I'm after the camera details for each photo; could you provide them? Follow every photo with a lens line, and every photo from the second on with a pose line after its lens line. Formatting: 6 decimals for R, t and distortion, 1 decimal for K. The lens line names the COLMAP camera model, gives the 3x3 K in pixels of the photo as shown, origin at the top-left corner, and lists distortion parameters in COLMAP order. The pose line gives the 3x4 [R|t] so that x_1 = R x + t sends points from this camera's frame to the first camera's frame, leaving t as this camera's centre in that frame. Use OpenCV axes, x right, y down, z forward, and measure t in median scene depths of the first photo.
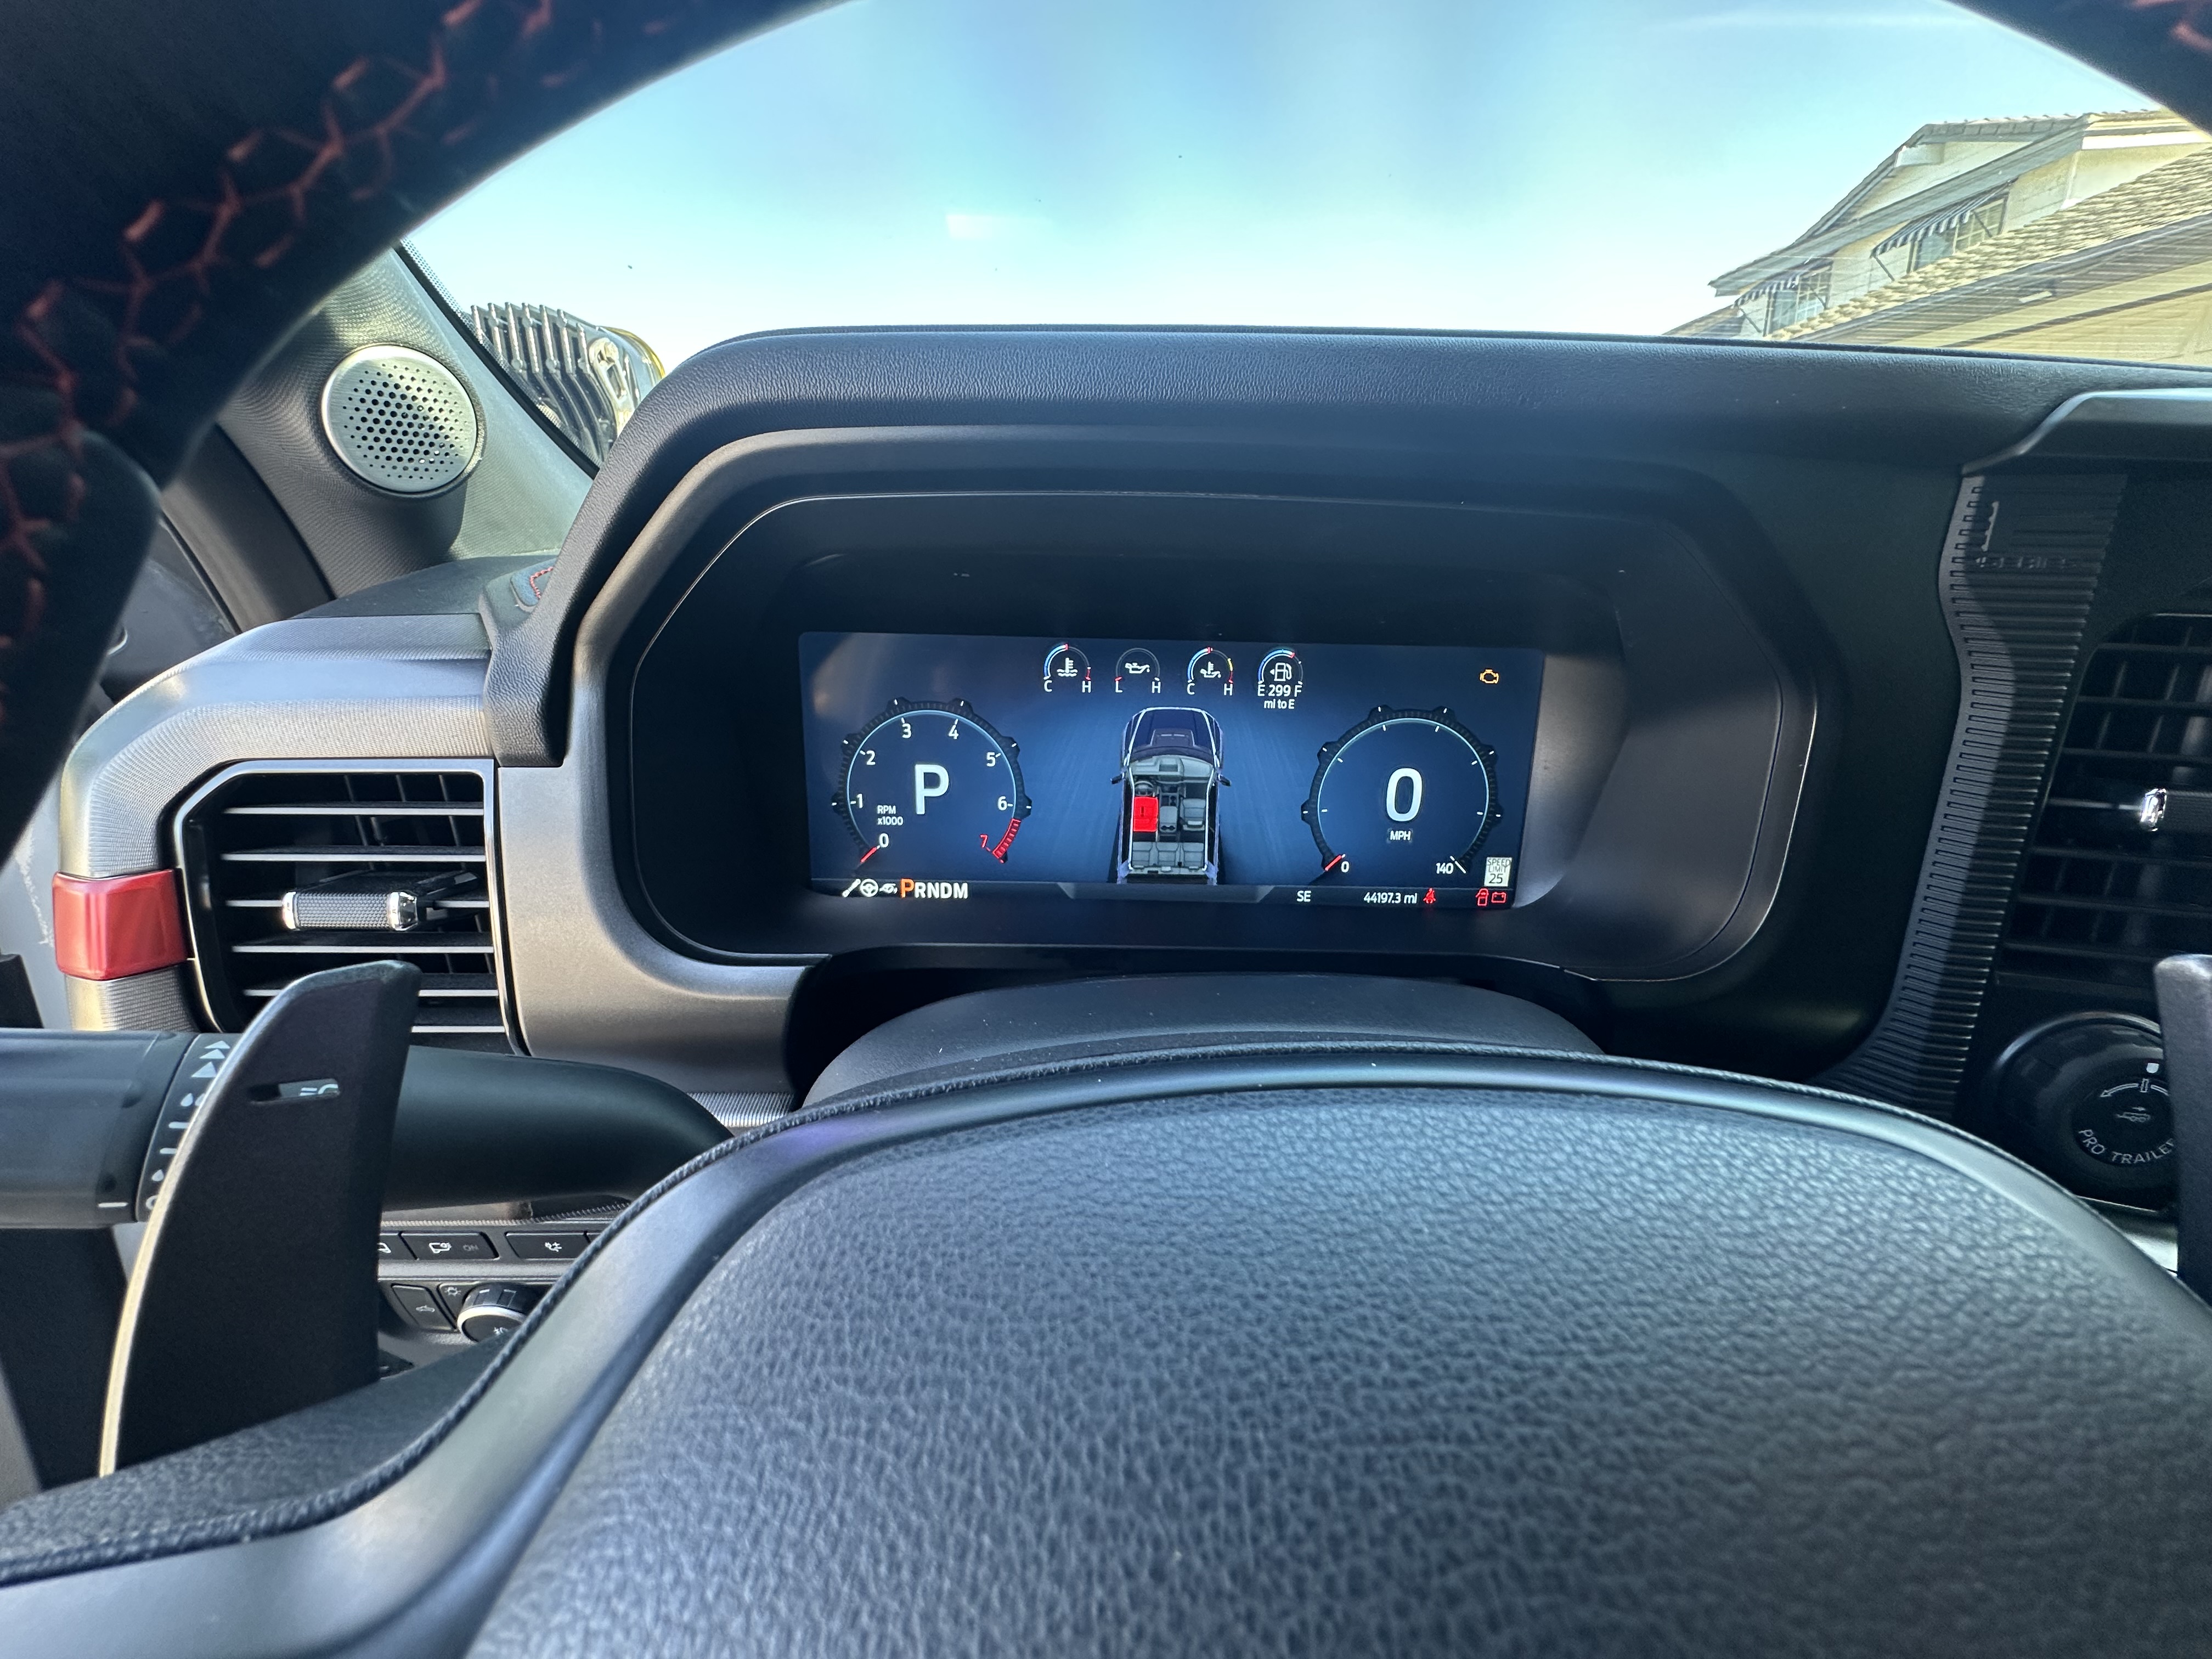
lens RADIAL K [[892.8, 0, 1104.6], [0, 892.8, 835.3], [0, 0, 1]] dist [-0.004396, 0.000214]
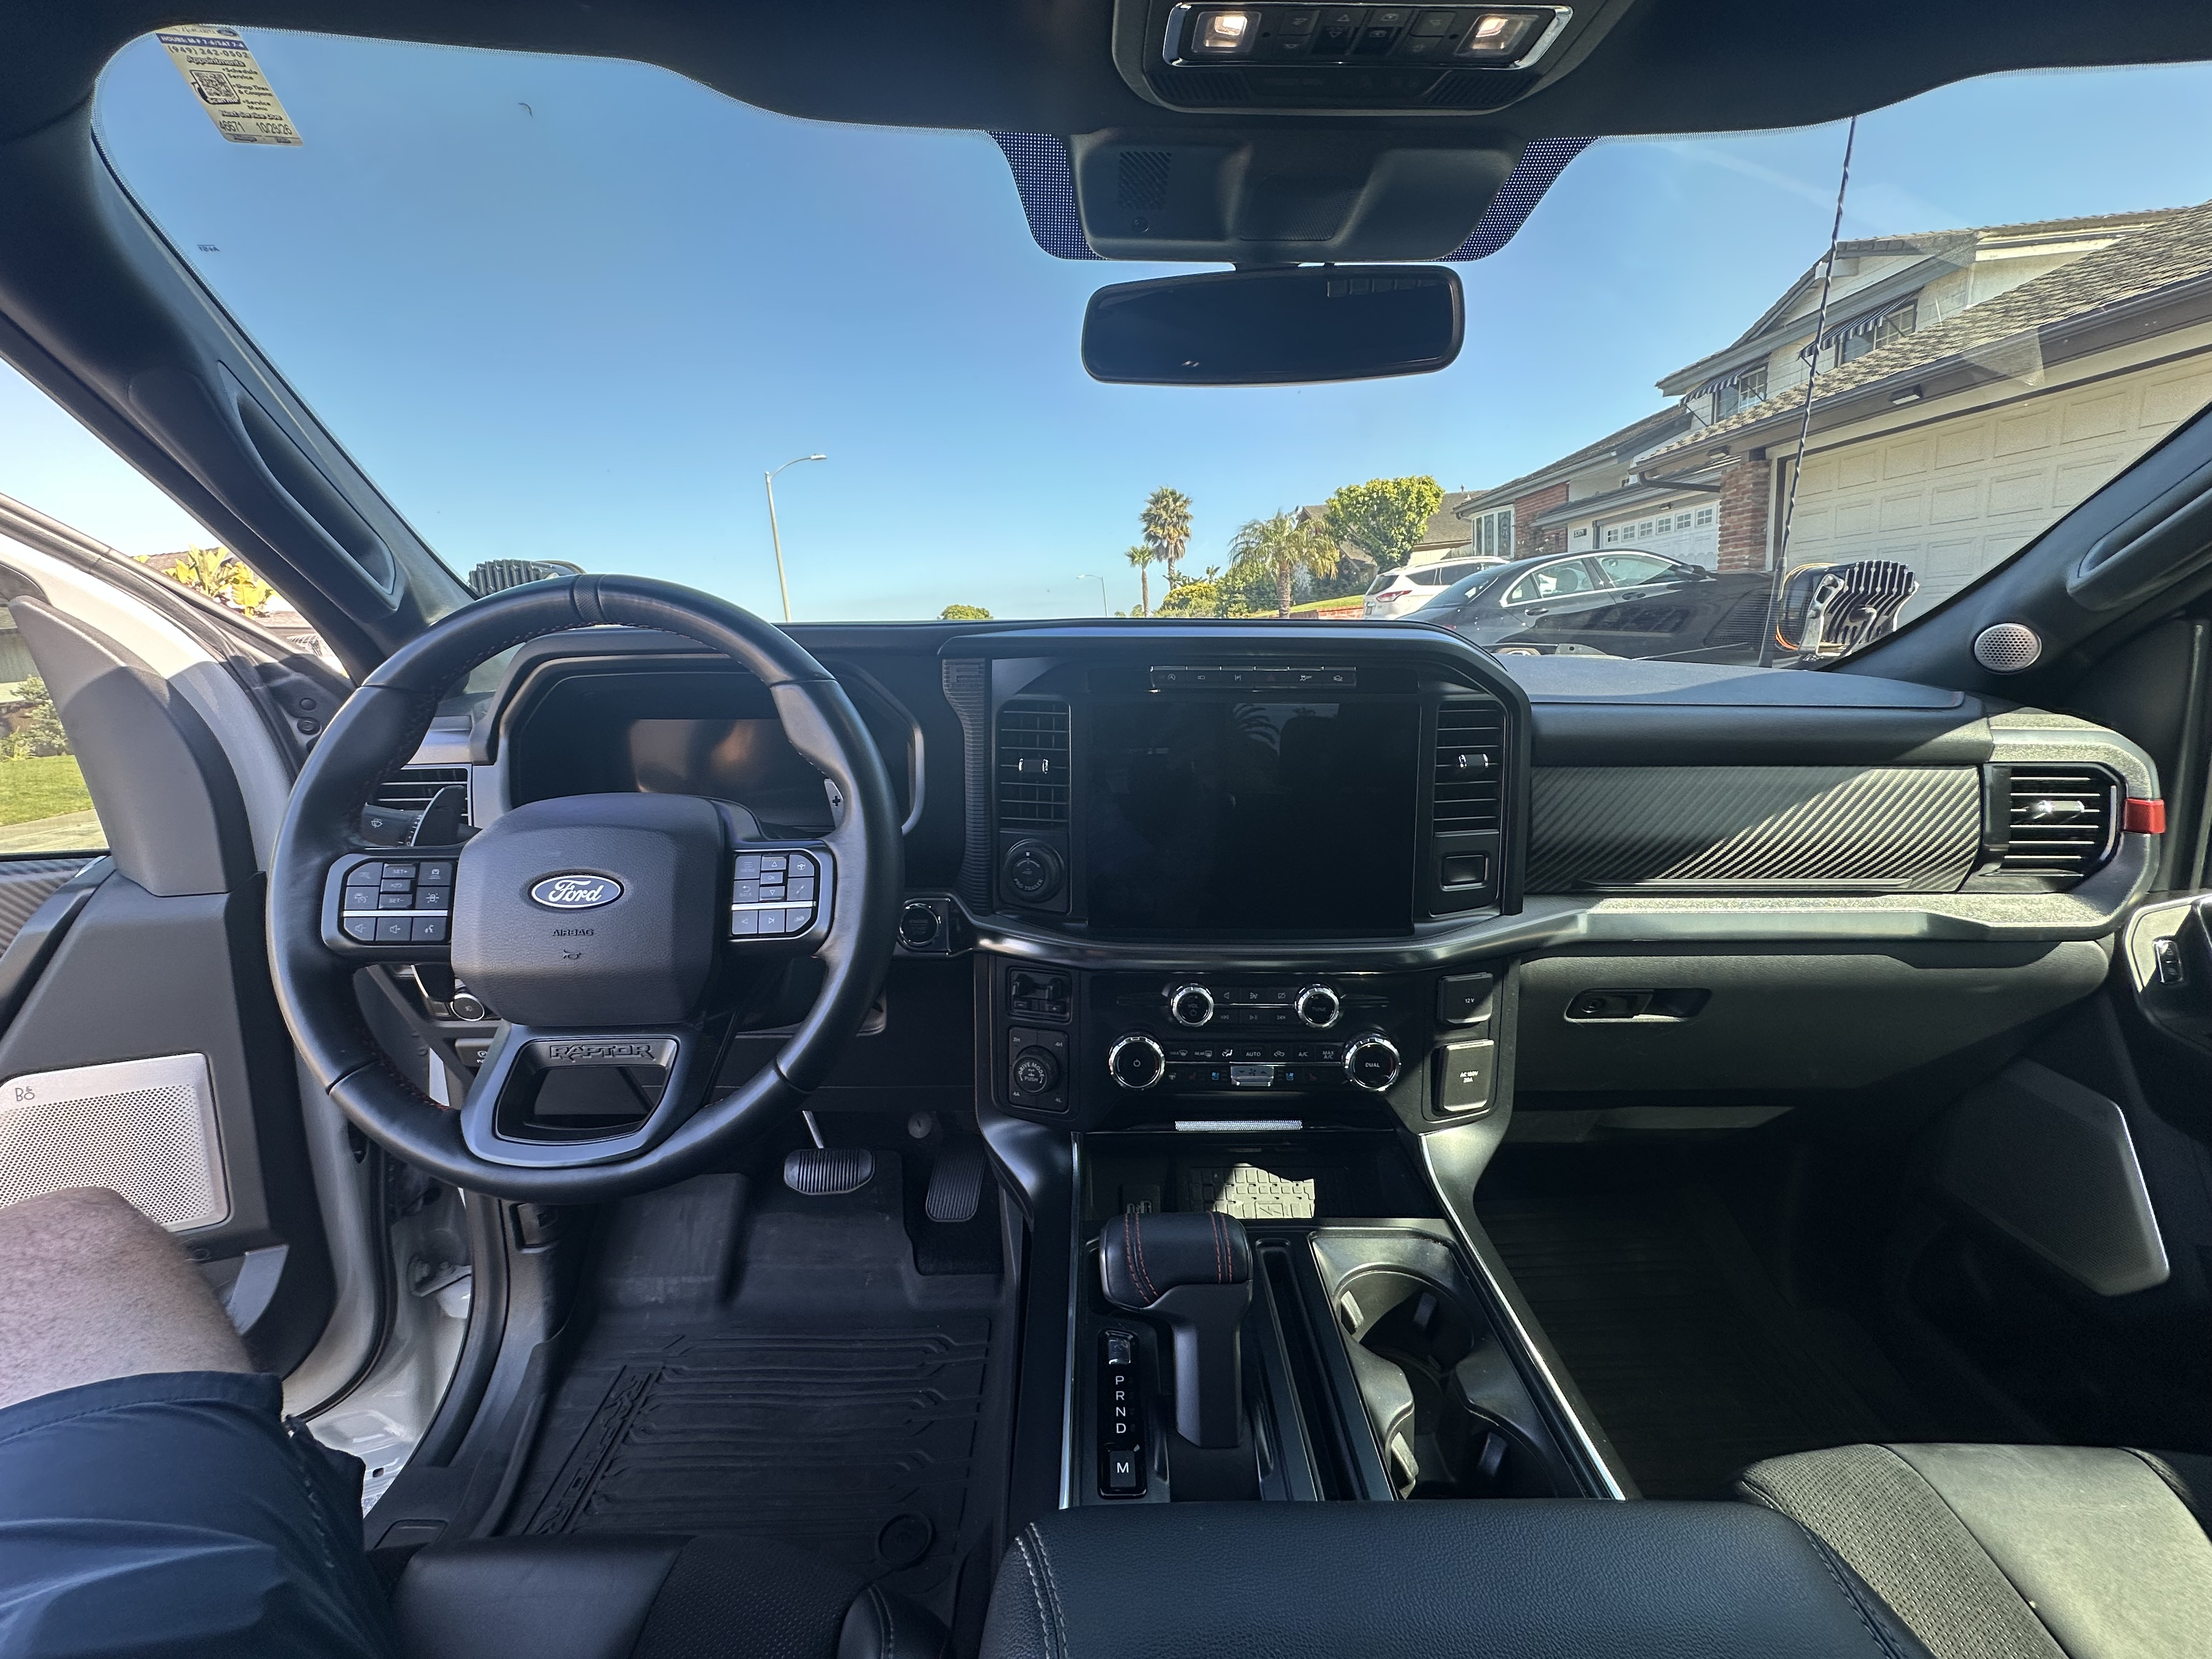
lens RADIAL K [[892.8, 0, 1104.6], [0, 892.8, 833.6], [0, 0, 1]] dist [-0.004396, 0.000214]
pose [[0.999554, -0.022970, -0.019065, 0.033757], [0.021024, 0.995095, -0.096667, 0.010938], [0.021191, 0.096223, 0.995134, -0.043220]]
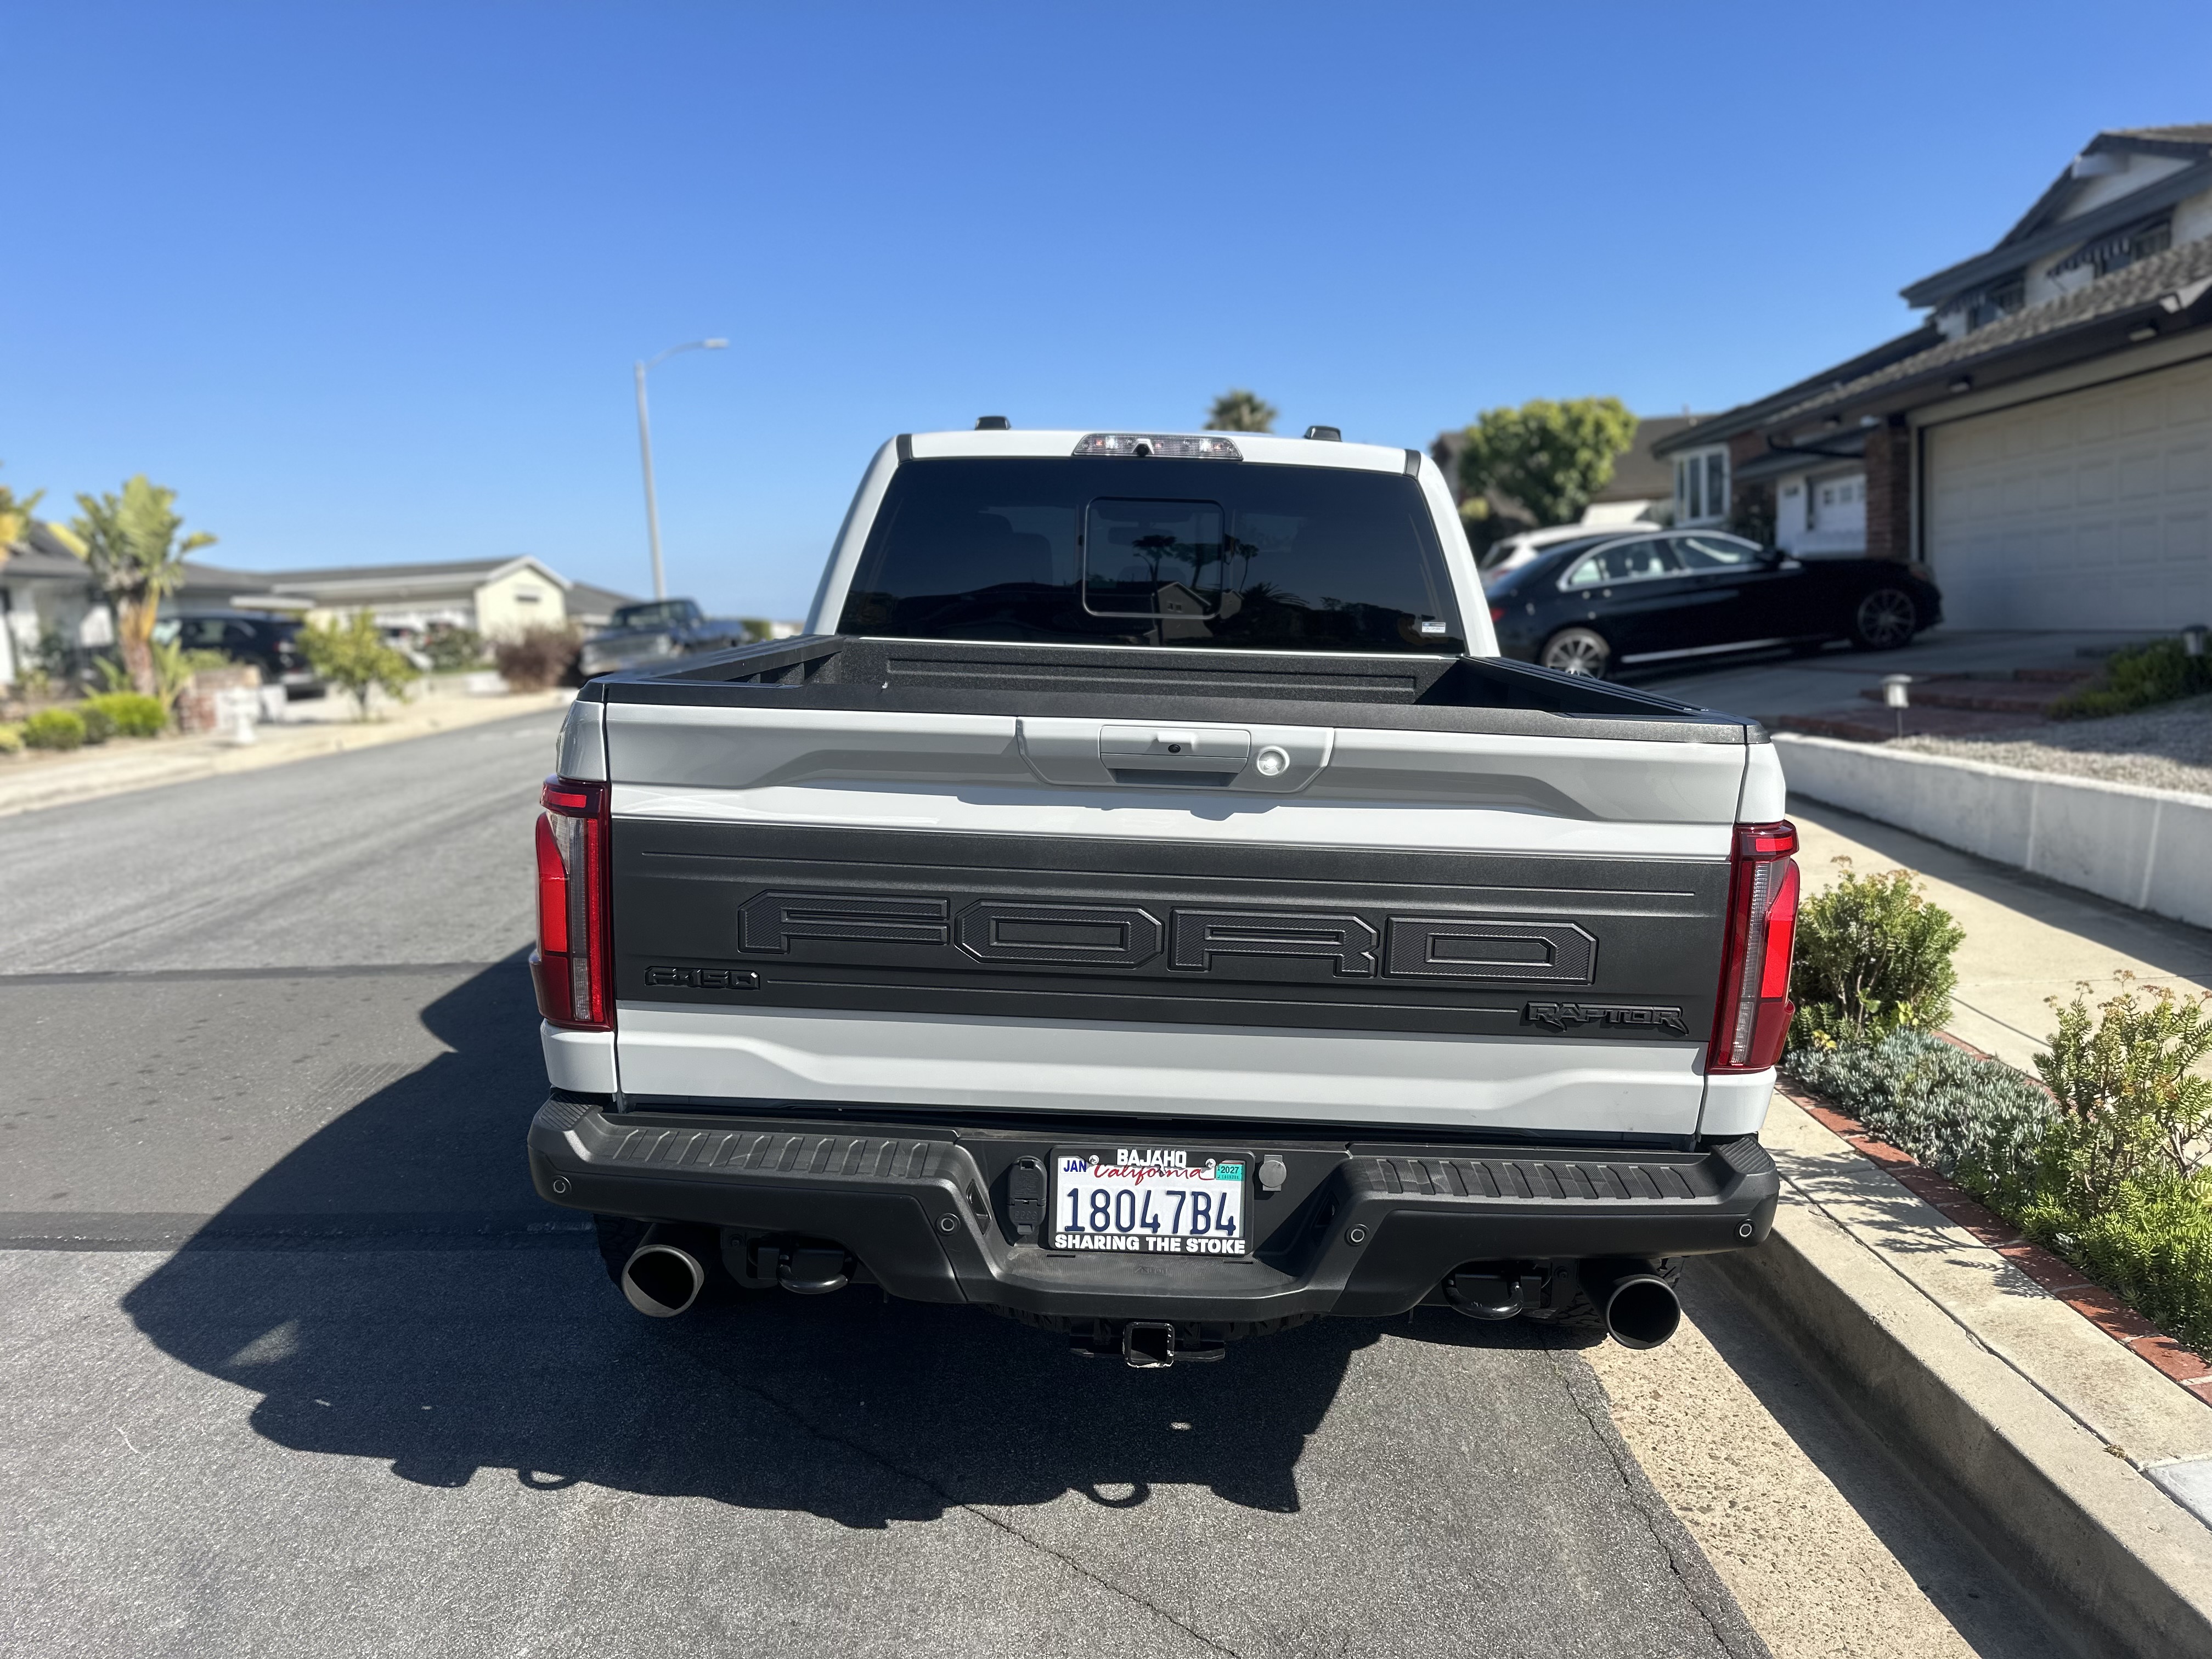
lens RADIAL K [[1650.3, 0, 1105.7], [0, 1650.3, 850.6], [0, 0, 1]] dist [0.015460, -0.029597]
pose [[0.999420, 0.004665, -0.033731, 0.053824], [-0.010572, 0.984131, -0.177127, 0.179936], [0.032369, 0.177381, 0.983610, -0.526223]]
